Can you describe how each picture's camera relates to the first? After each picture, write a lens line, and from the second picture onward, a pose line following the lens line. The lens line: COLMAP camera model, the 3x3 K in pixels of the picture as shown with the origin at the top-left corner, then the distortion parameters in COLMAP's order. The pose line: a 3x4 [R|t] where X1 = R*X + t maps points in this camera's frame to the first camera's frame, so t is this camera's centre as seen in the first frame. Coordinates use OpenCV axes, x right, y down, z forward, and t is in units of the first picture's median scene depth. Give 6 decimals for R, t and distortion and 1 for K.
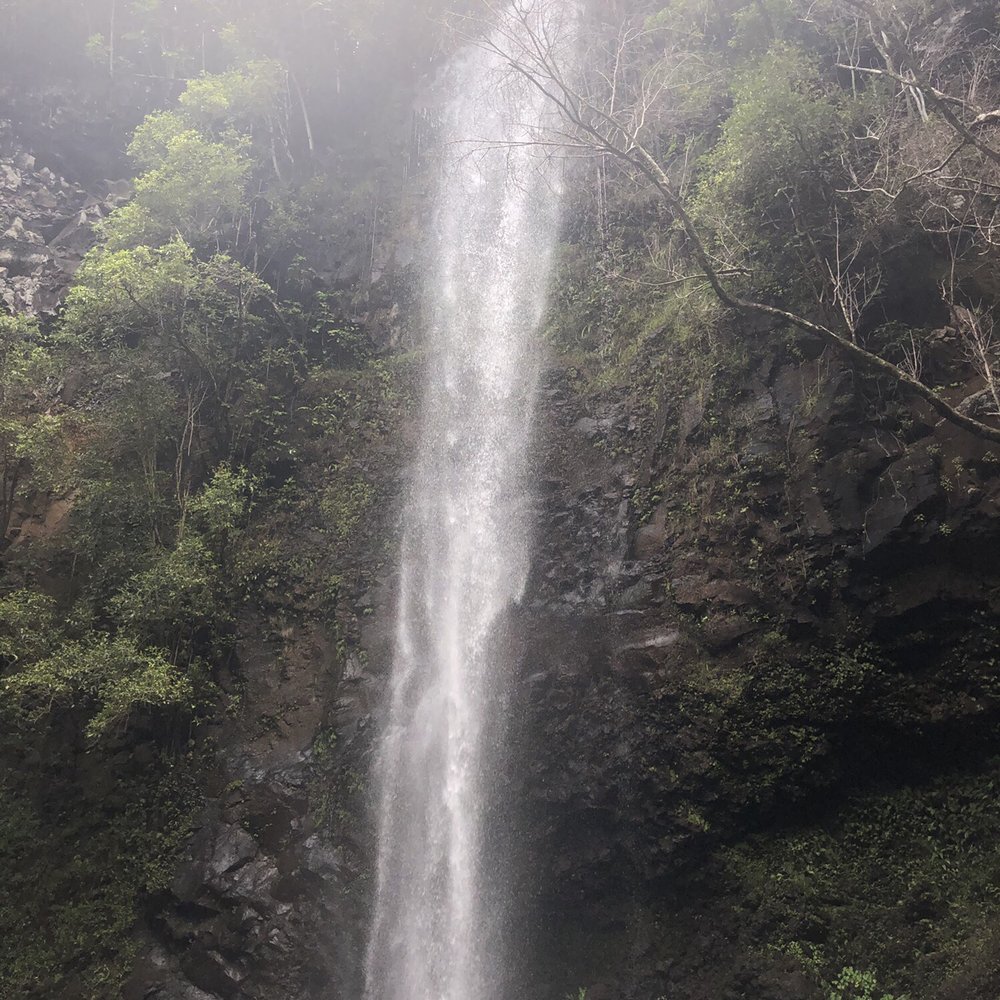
lens RADIAL K [[1108.2, 0, 489.1], [0, 1108.2, 496.6], [0, 0, 1]] dist [0.018016, -0.000388]
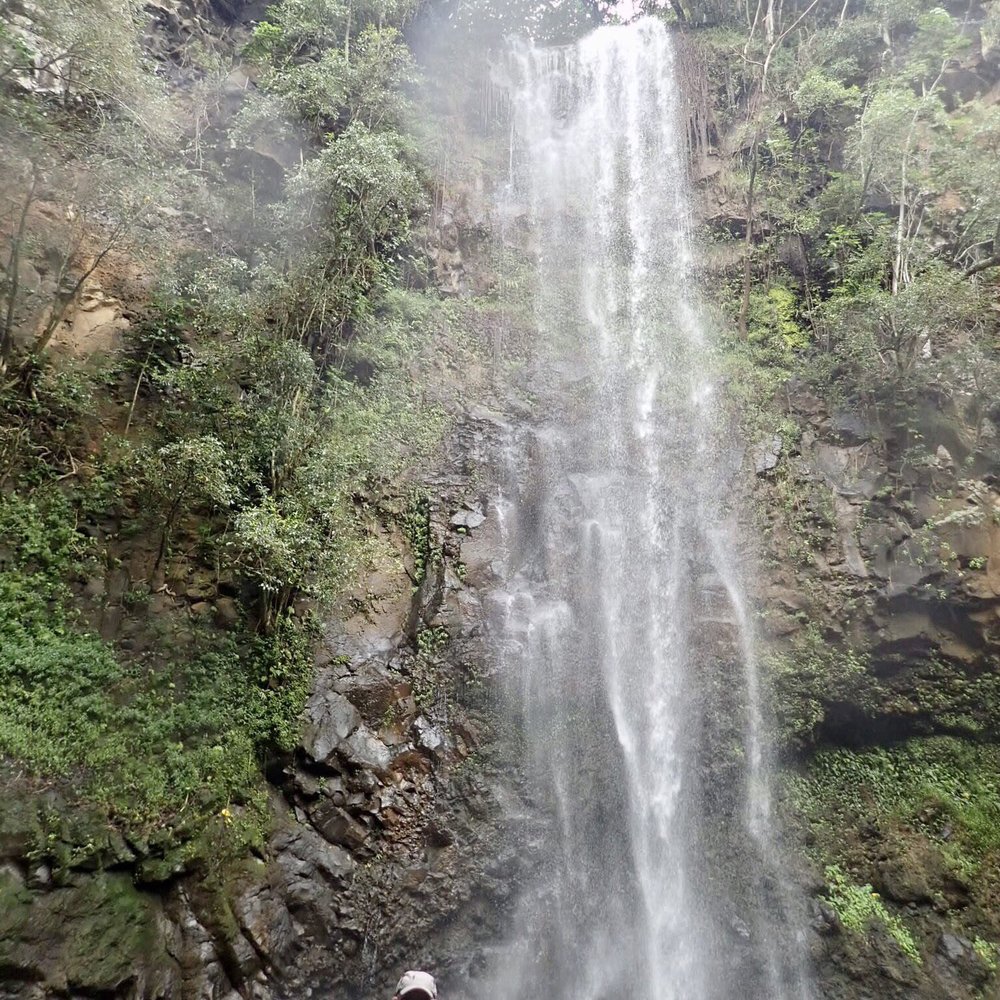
lens RADIAL K [[1033.5, 0, 504.0], [0, 1033.5, 484.4], [0, 0, 1]] dist [0.010319, 0.004612]
pose [[0.804671, 0.263647, 0.531972, -0.733334], [-0.296050, 0.954834, -0.025408, 0.082594], [-0.514644, -0.137045, 0.846381, 0.101095]]
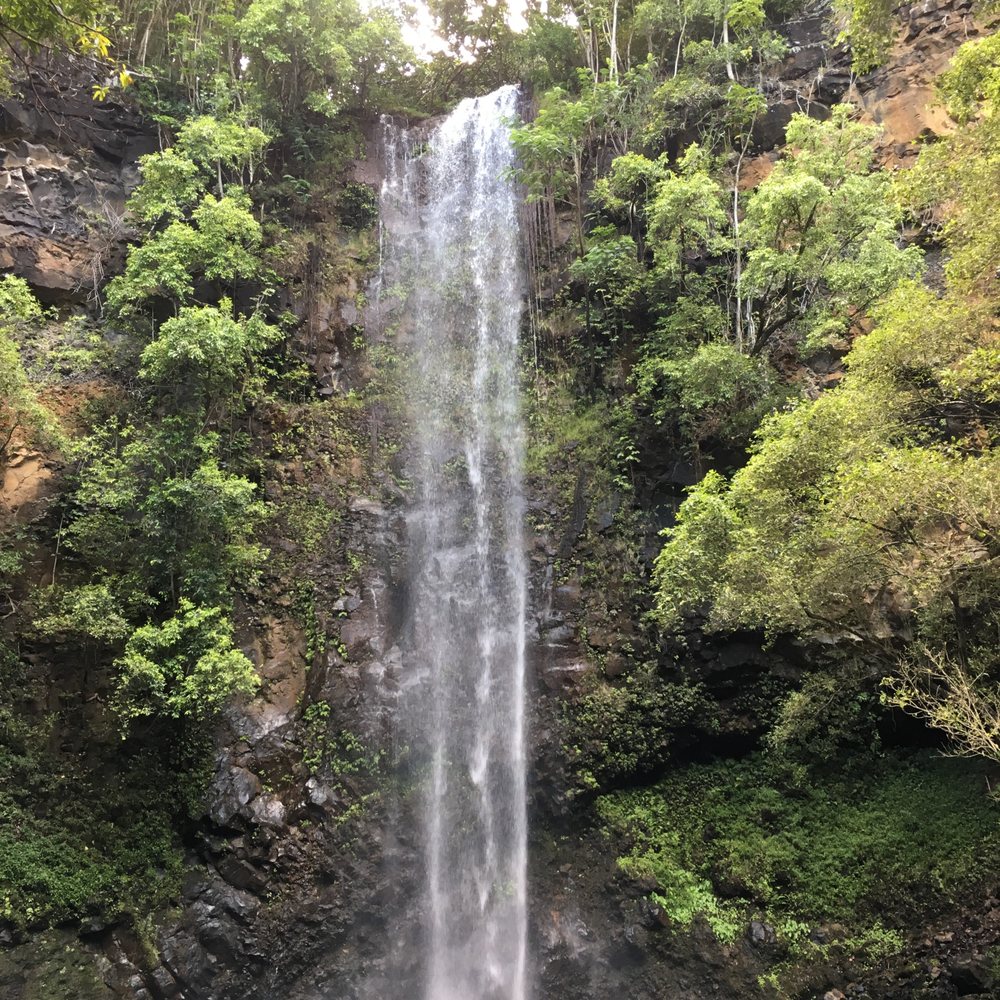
lens RADIAL K [[1194.3, 0, 500.0], [0, 1194.3, 500.0], [0, 0, 1]] dist [0.083900, -0.059396]
pose [[0.886009, 0.131302, 0.444689, -0.680074], [-0.177592, 0.982029, 0.063877, -0.178001], [-0.428310, -0.135569, 0.893404, -0.400487]]
